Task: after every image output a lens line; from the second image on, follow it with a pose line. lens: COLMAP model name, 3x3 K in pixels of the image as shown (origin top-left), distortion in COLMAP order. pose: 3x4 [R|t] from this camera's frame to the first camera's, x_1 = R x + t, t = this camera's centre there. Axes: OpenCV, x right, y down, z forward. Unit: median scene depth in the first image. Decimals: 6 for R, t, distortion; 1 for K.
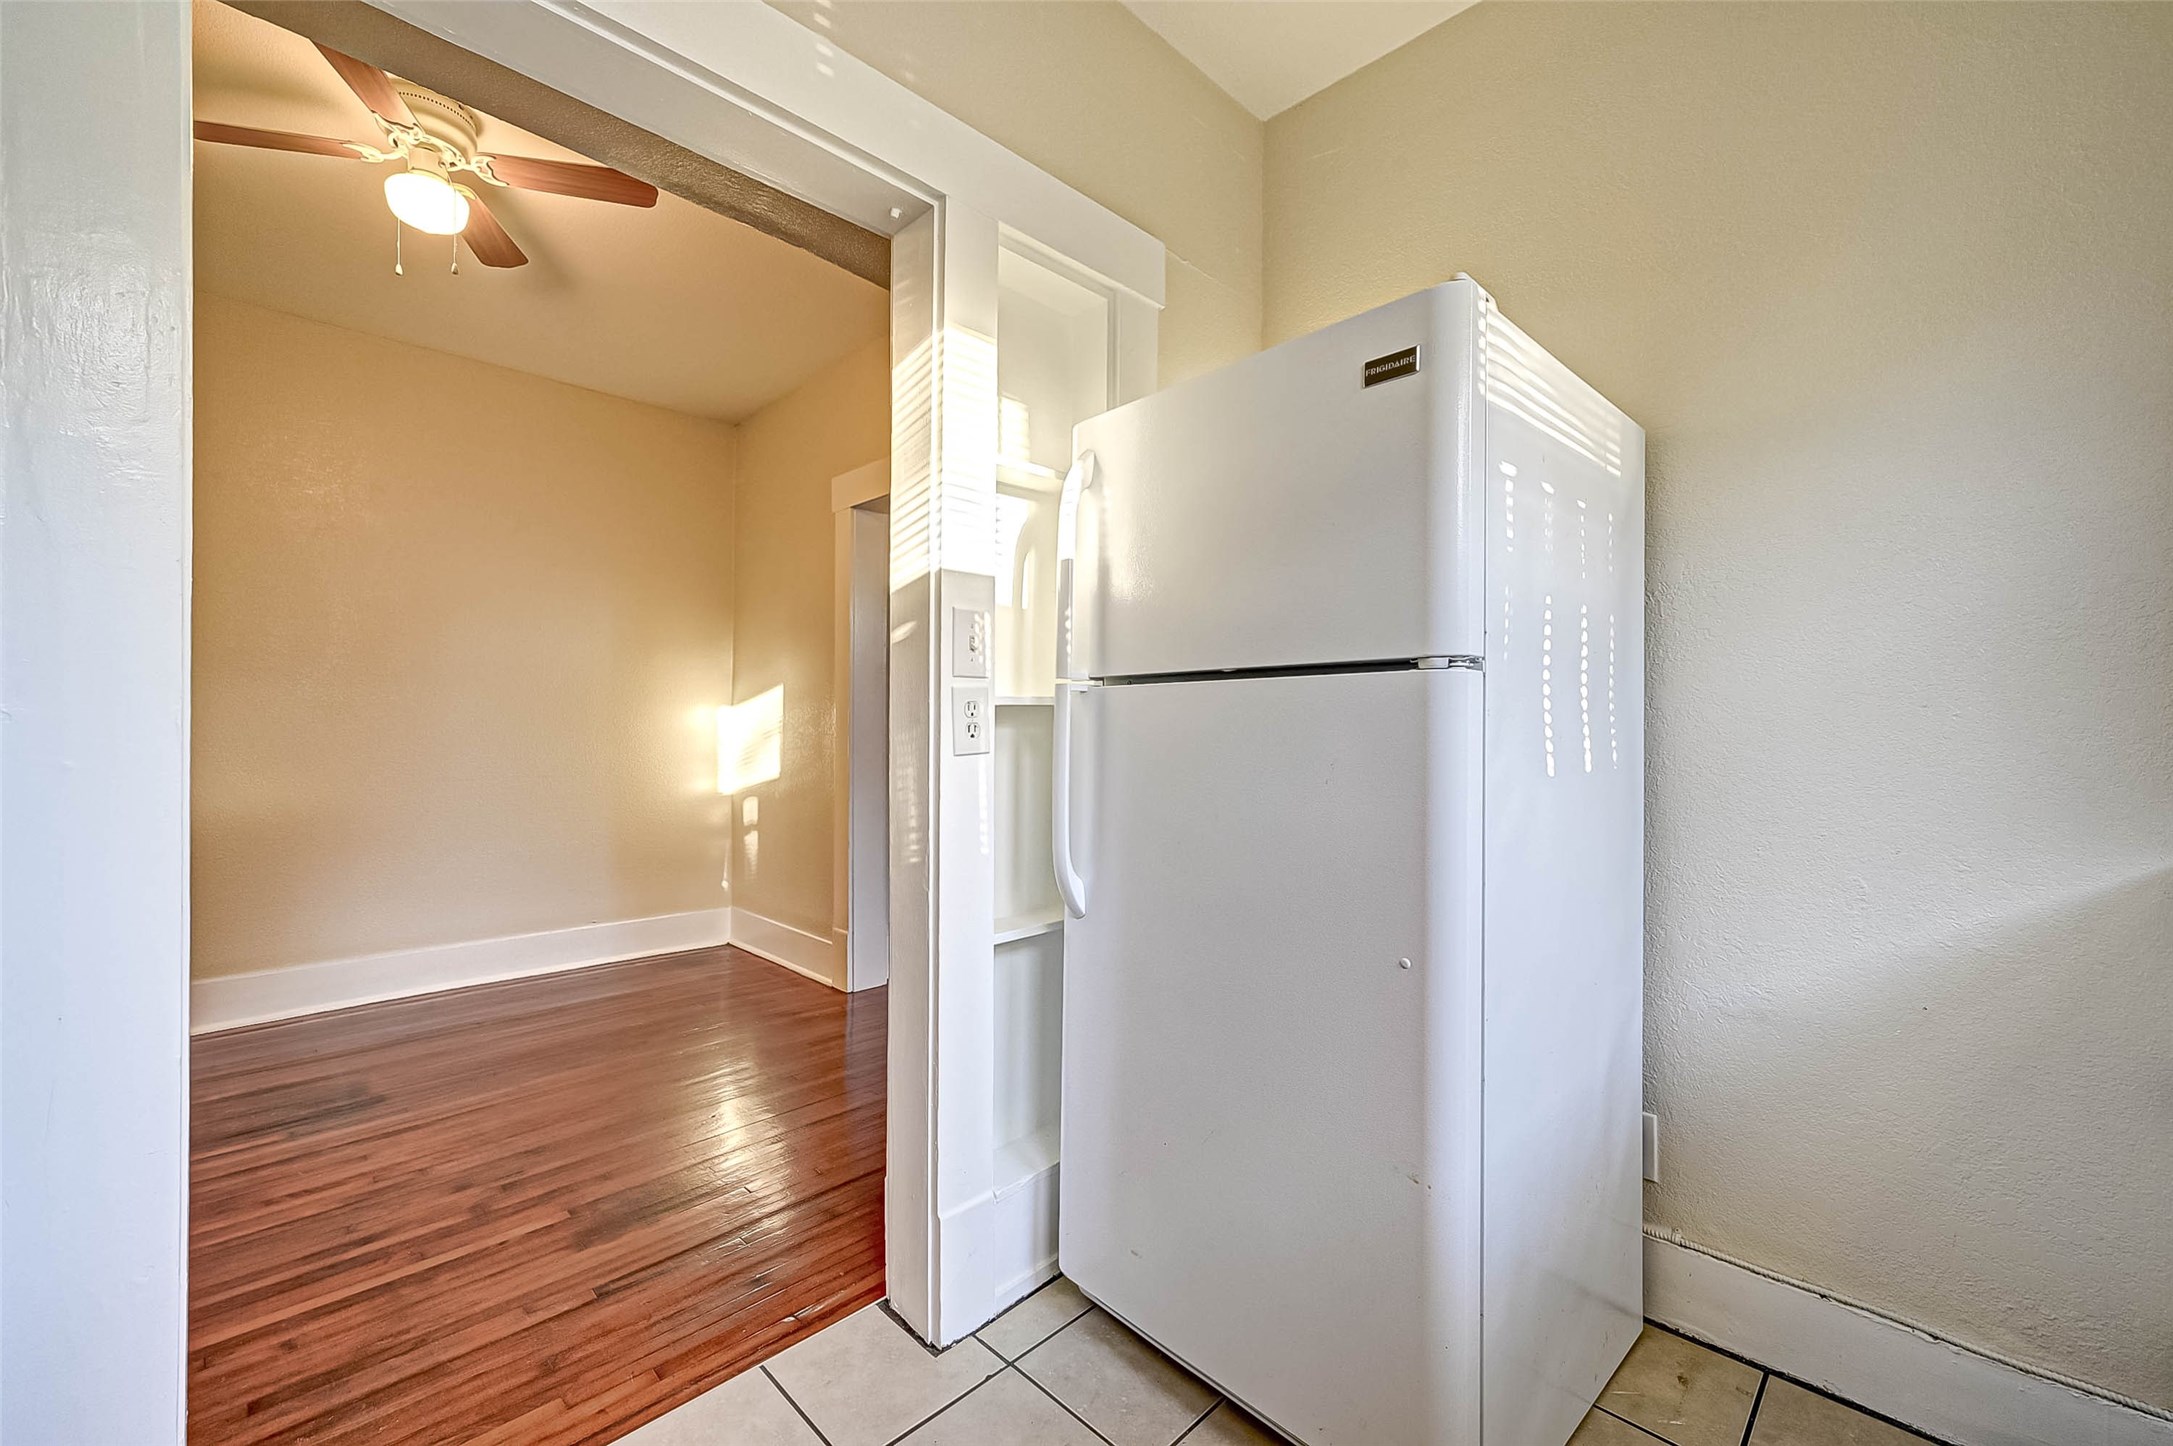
lens RADIAL K [[860.1, 0, 1100.6], [0, 860.1, 719.2], [0, 0, 1]] dist [0.000027, 0.000116]
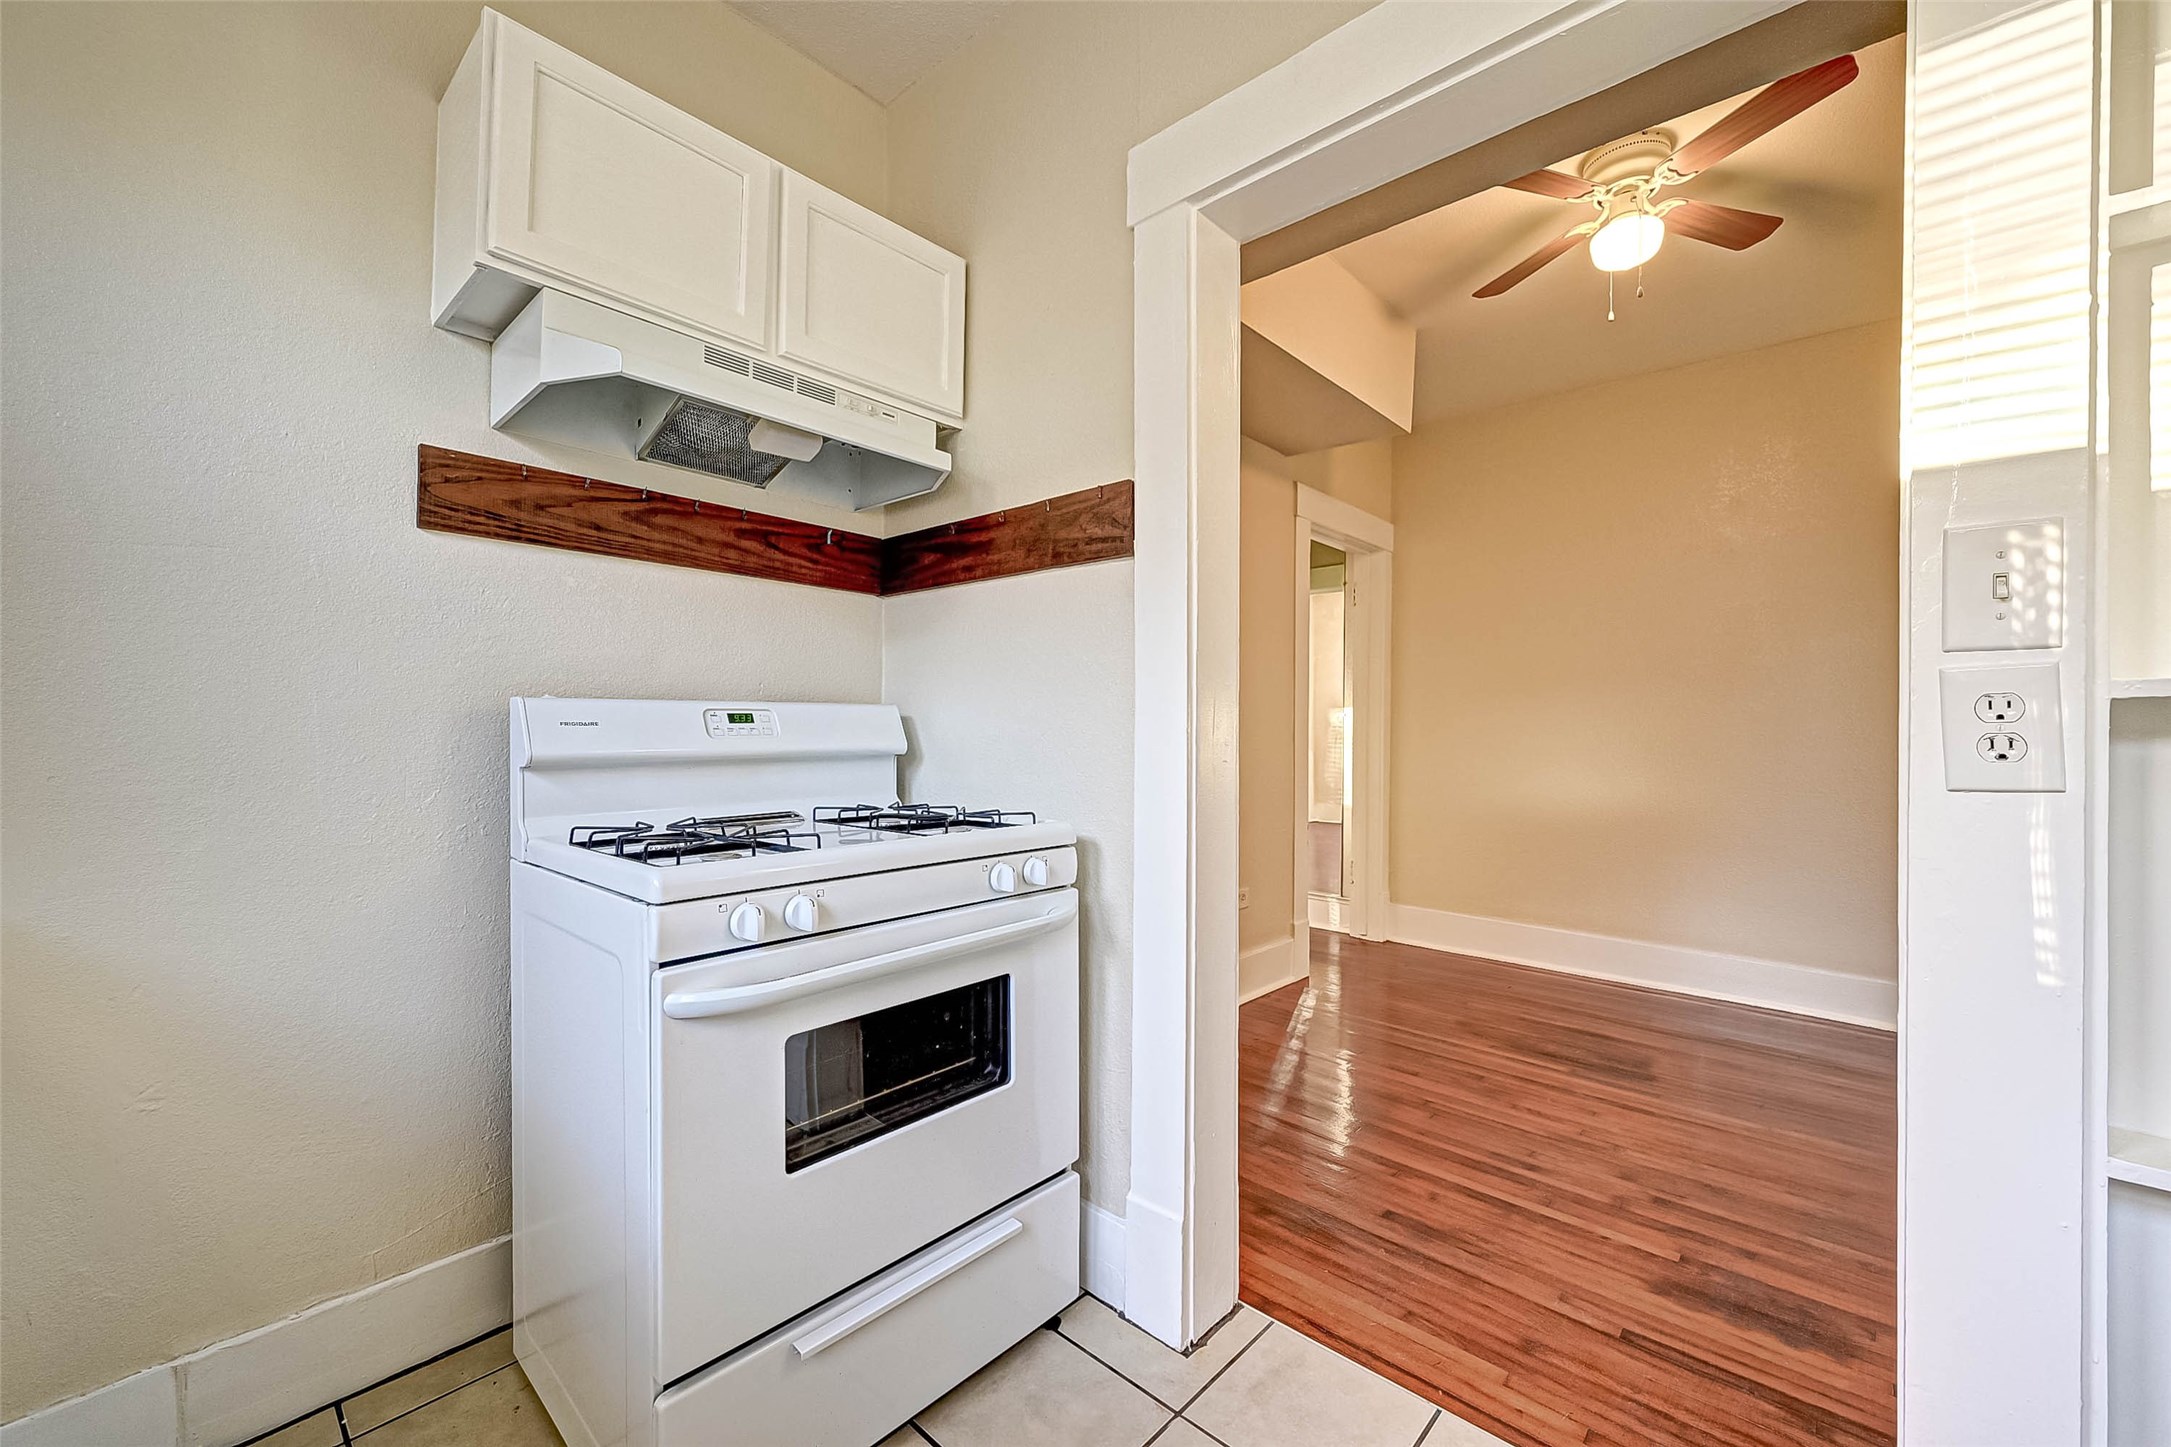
lens RADIAL K [[870.7, 0, 1077.5], [0, 870.7, 722.4], [0, 0, 1]] dist [0.000006, 0.000028]
pose [[0.030800, -0.003406, -0.999520, 0.302028], [-0.002359, 0.999991, -0.003481, 0.000558], [0.999523, 0.002465, 0.030792, 0.316658]]
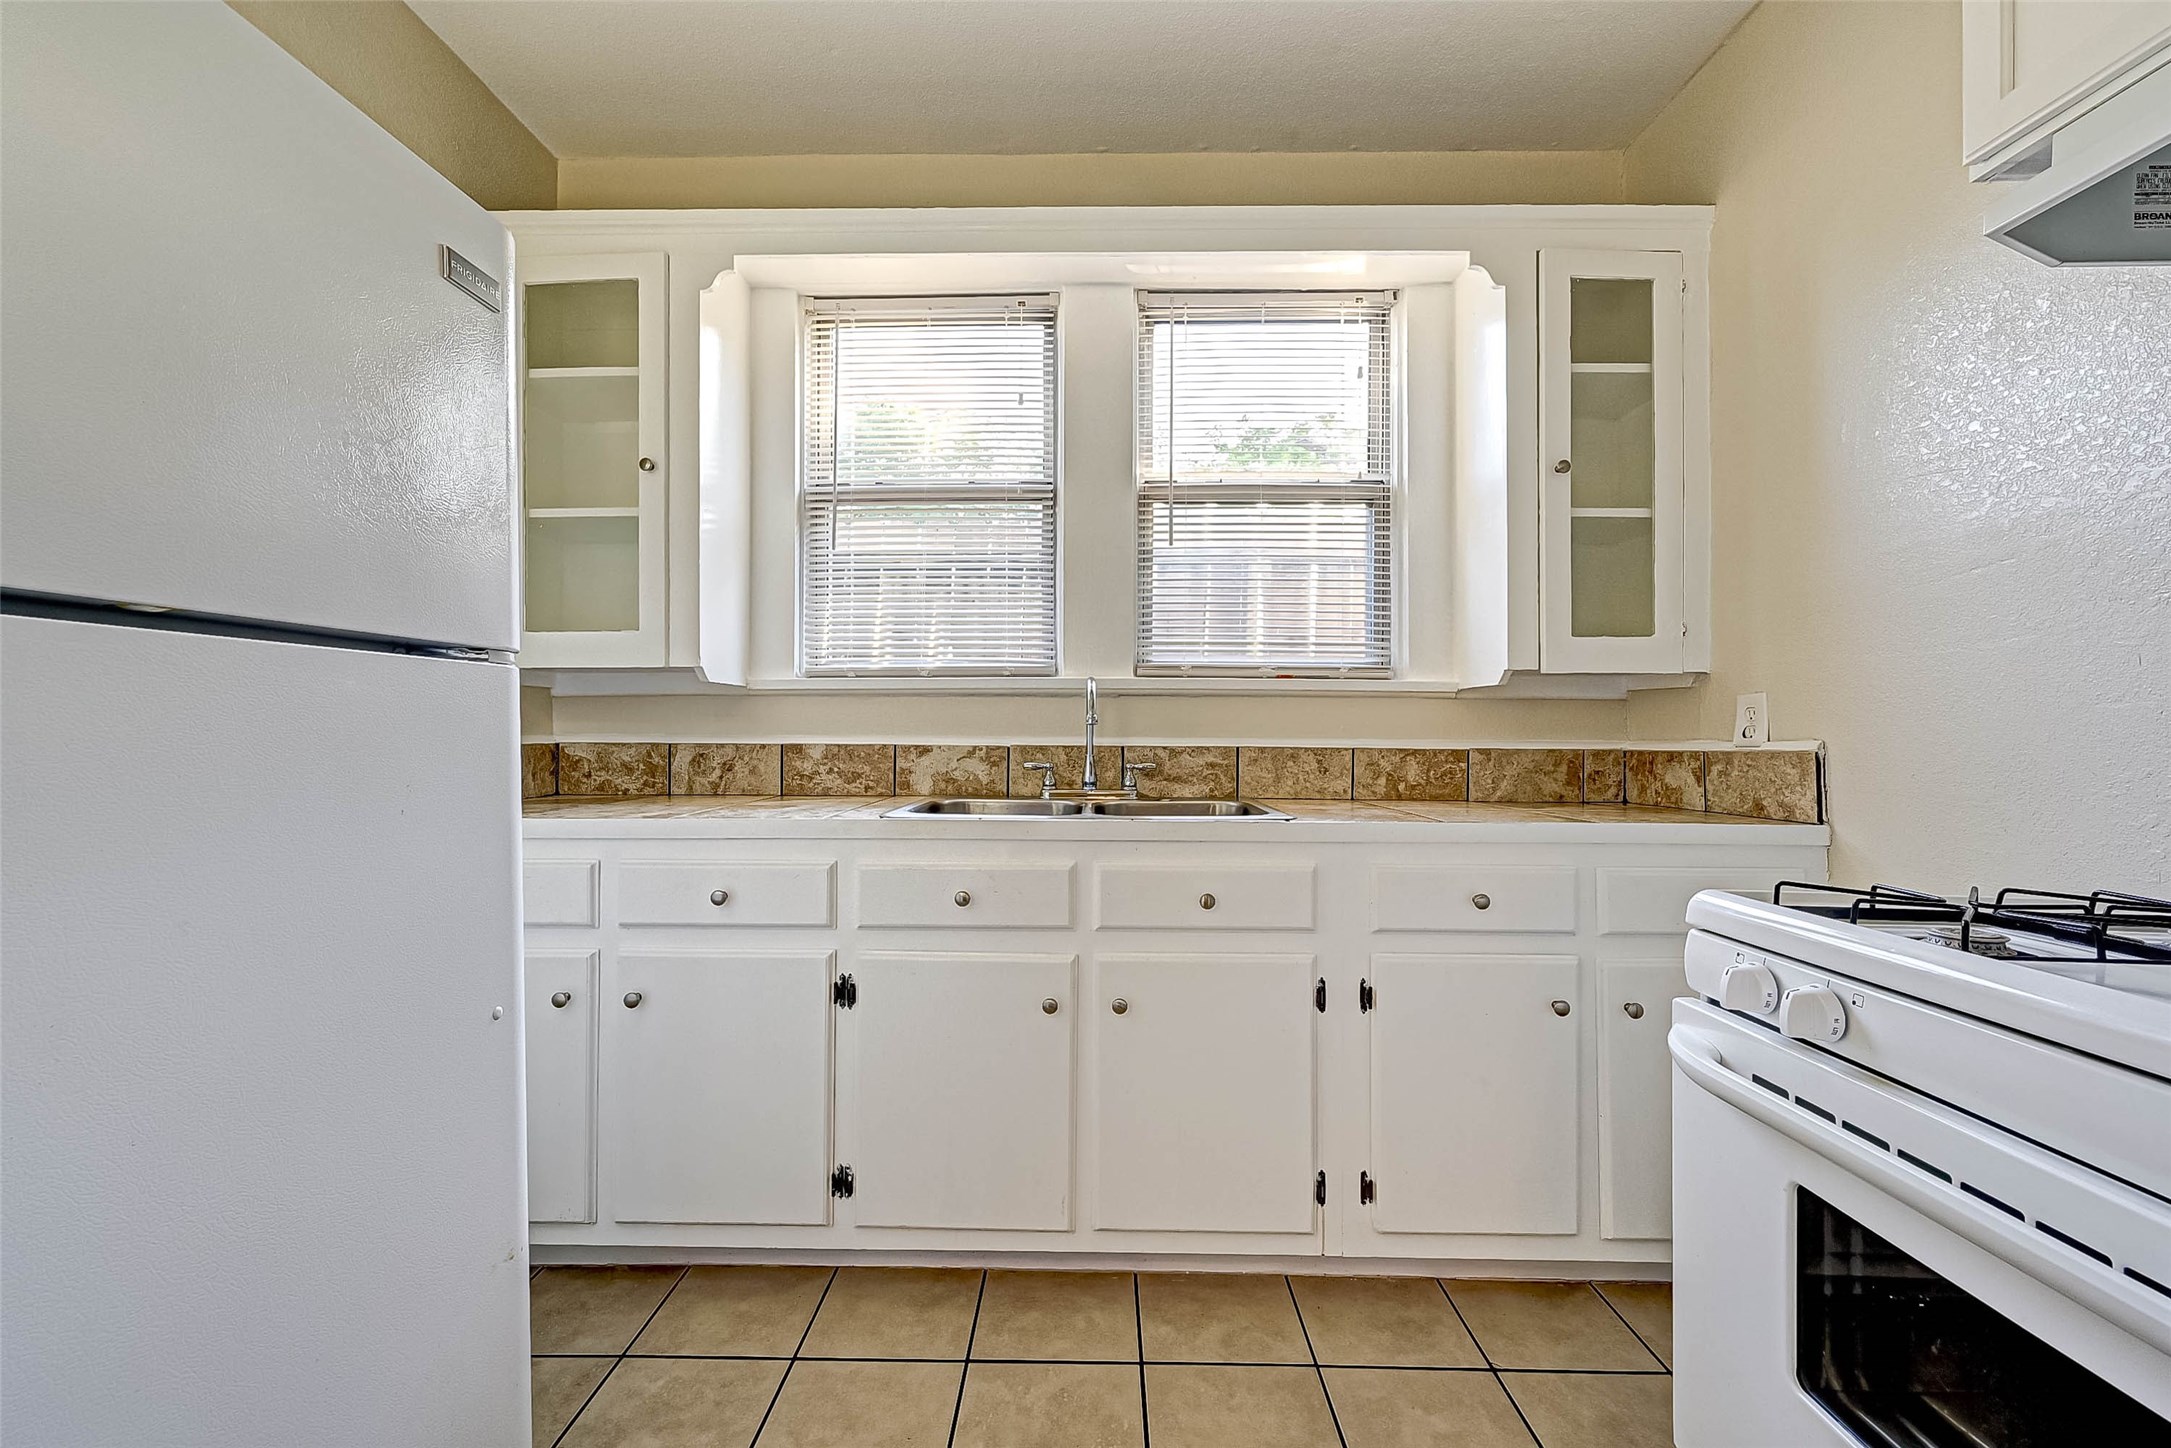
lens RADIAL K [[871.3, 0, 1092.7], [0, 871.3, 725.5], [0, 0, 1]] dist [-0.000038, 0.000104]
pose [[-0.691064, 0.004340, 0.722781, -0.373233], [-0.004250, 0.999940, -0.010068, 0.005485], [-0.722781, -0.010029, -0.691004, 0.664014]]
